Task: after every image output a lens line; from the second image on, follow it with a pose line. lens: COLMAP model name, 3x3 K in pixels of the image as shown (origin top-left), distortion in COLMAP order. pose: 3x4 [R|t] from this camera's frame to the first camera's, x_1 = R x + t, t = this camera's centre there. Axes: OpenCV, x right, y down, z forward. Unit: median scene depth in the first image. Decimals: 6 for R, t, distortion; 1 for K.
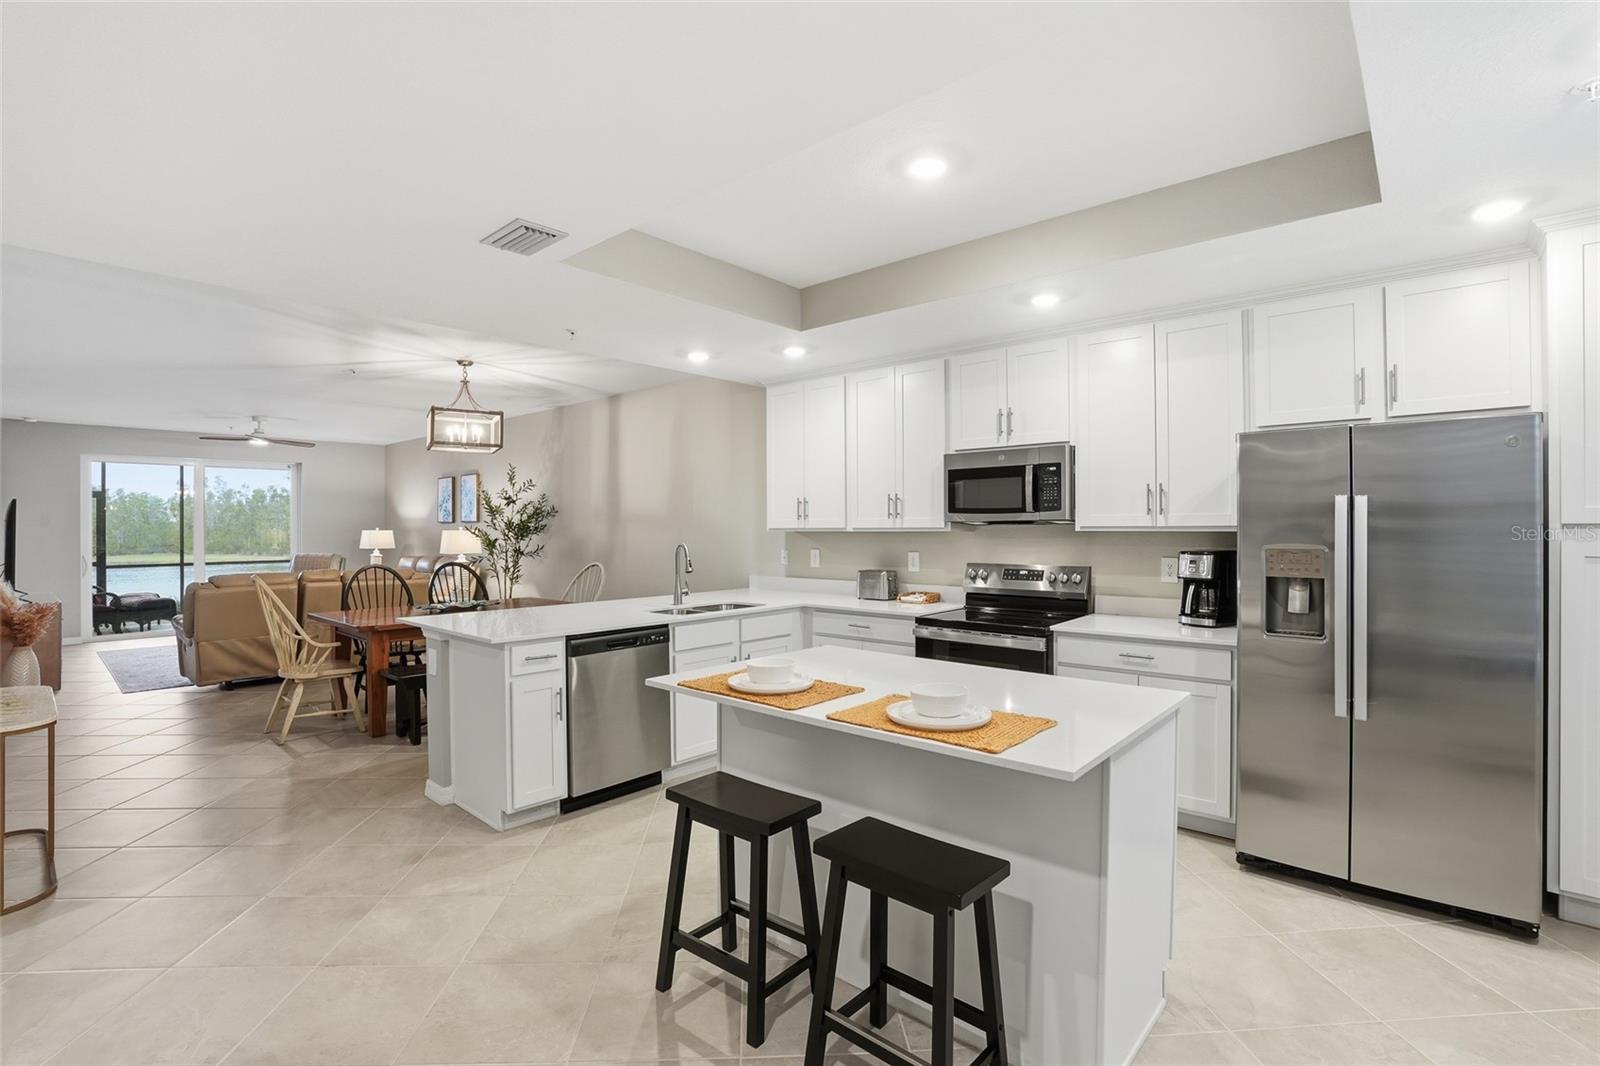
lens RADIAL K [[719.7, 0, 800.0], [0, 719.7, 533.0], [0, 0, 1]] dist [-0.073384, 0.023298]
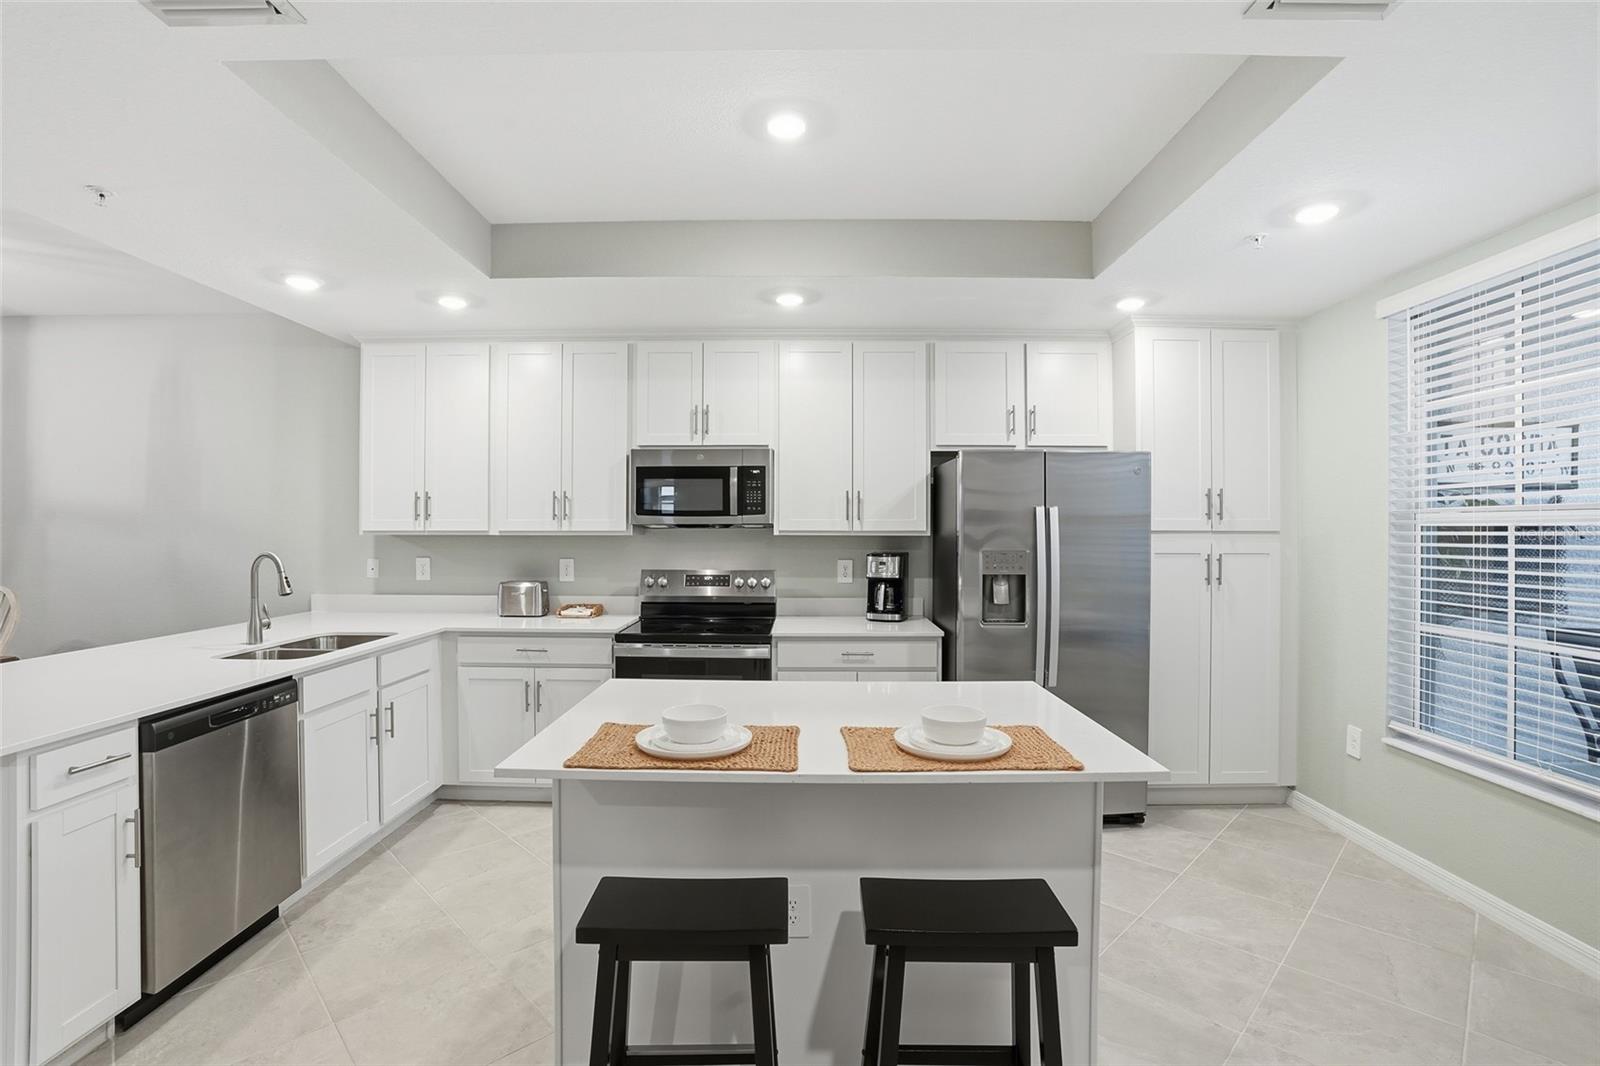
lens RADIAL K [[719.7, 0, 800.0], [0, 719.7, 533.0], [0, 0, 1]] dist [-0.073384, 0.023298]
pose [[0.762430, 0.002579, 0.647066, -0.236916], [0.000466, 0.999990, -0.004534, -0.001072], [-0.647071, 0.003758, 0.762421, 0.199114]]
